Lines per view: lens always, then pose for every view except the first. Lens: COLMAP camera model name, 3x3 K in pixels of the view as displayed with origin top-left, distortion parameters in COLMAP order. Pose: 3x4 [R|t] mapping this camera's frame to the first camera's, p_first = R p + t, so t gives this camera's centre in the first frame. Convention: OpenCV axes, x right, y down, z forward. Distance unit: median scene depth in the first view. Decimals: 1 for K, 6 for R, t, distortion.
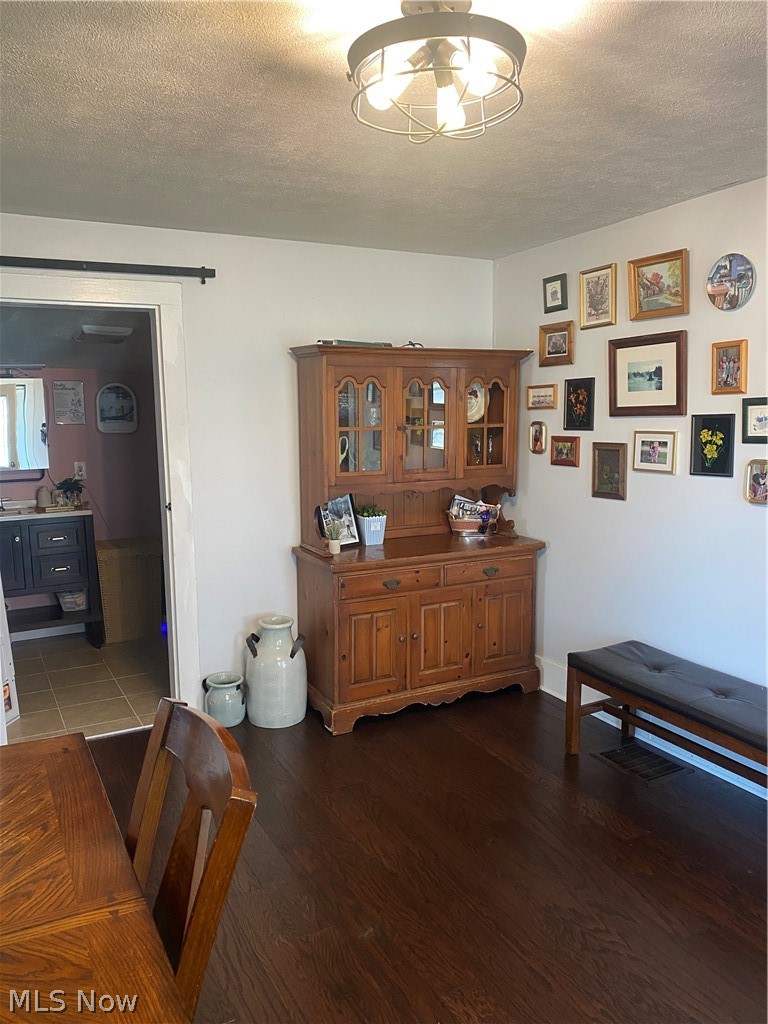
lens RADIAL K [[767.3, 0, 384.0], [0, 767.3, 512.1], [0, 0, 1]] dist [0.011180, -0.019236]
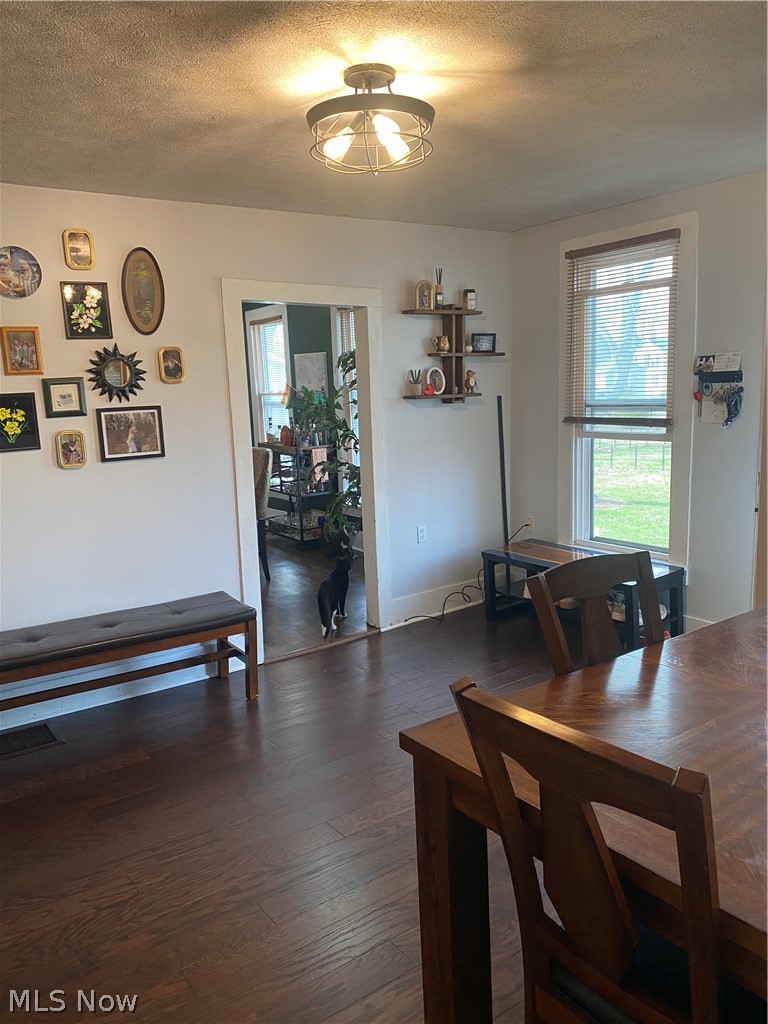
lens RADIAL K [[767.3, 0, 383.5], [0, 767.3, 511.1], [0, 0, 1]] dist [0.011180, -0.019236]
pose [[-0.131680, -0.143360, 0.980871, -0.744090], [0.156498, 0.974072, 0.163376, -0.063858], [-0.978861, 0.175018, -0.105830, 0.660752]]
